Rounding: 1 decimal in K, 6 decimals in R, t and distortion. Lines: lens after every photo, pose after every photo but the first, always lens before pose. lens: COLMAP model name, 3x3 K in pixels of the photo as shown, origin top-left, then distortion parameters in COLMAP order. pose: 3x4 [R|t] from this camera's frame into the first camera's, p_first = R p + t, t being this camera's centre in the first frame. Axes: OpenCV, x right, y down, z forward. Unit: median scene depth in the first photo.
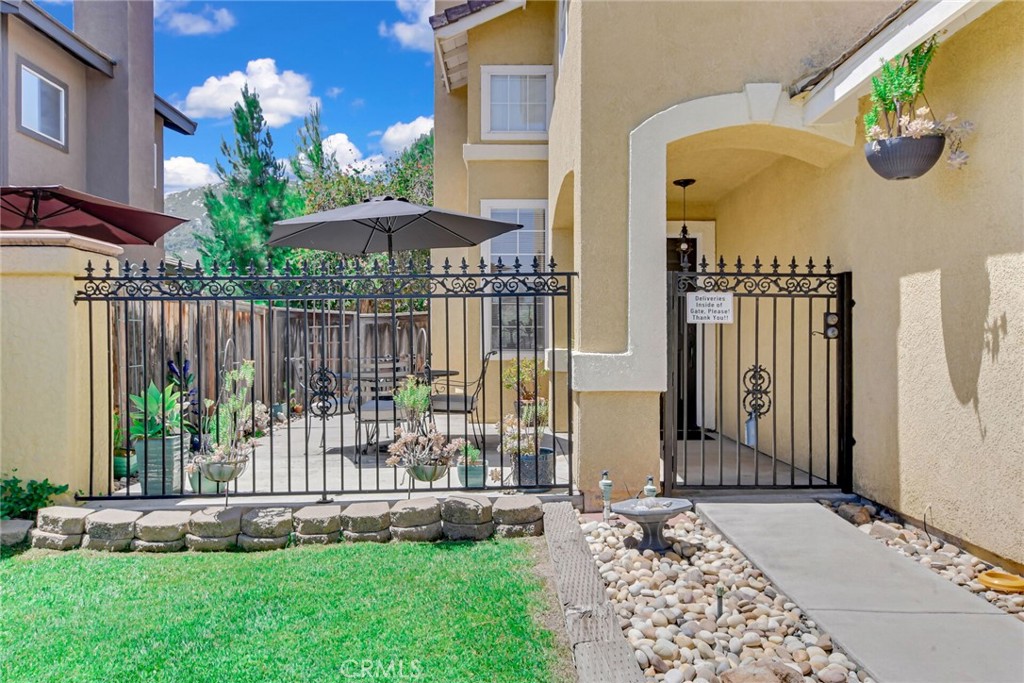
lens RADIAL K [[787.0, 0, 512.0], [0, 787.0, 341.5], [0, 0, 1]] dist [0.008064, 0.003313]
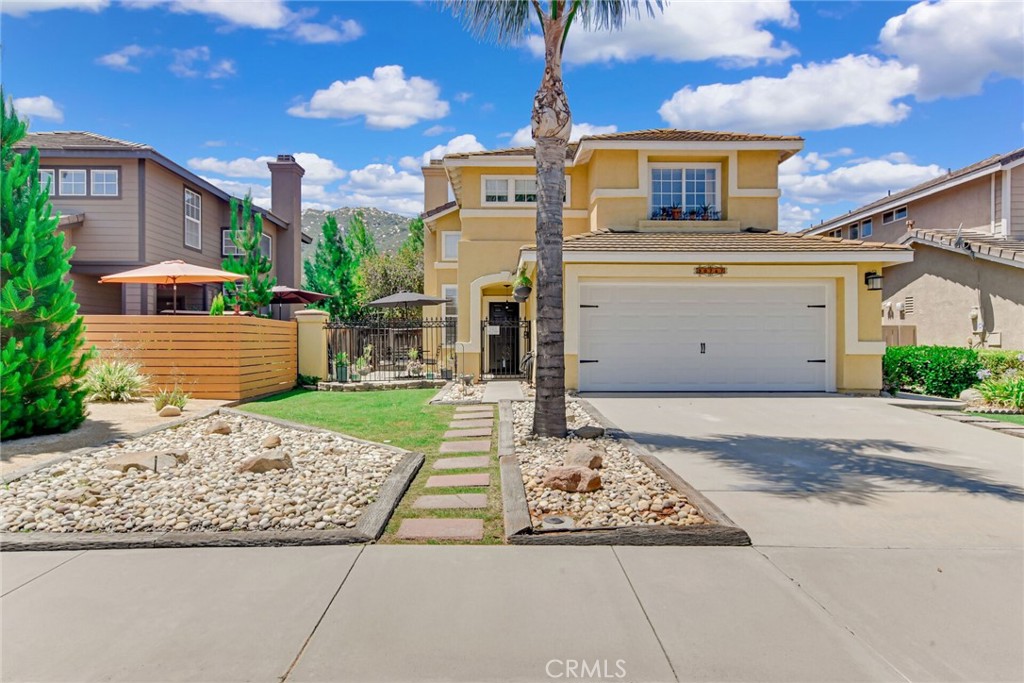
lens RADIAL K [[573.2, 0, 512.0], [0, 573.2, 341.5], [0, 0, 1]] dist [-0.026906, 0.000120]
pose [[0.999407, -0.005110, 0.034047, 0.250344], [0.005249, 0.999978, -0.003988, 0.022346], [-0.034026, 0.004165, 0.999412, -1.720793]]
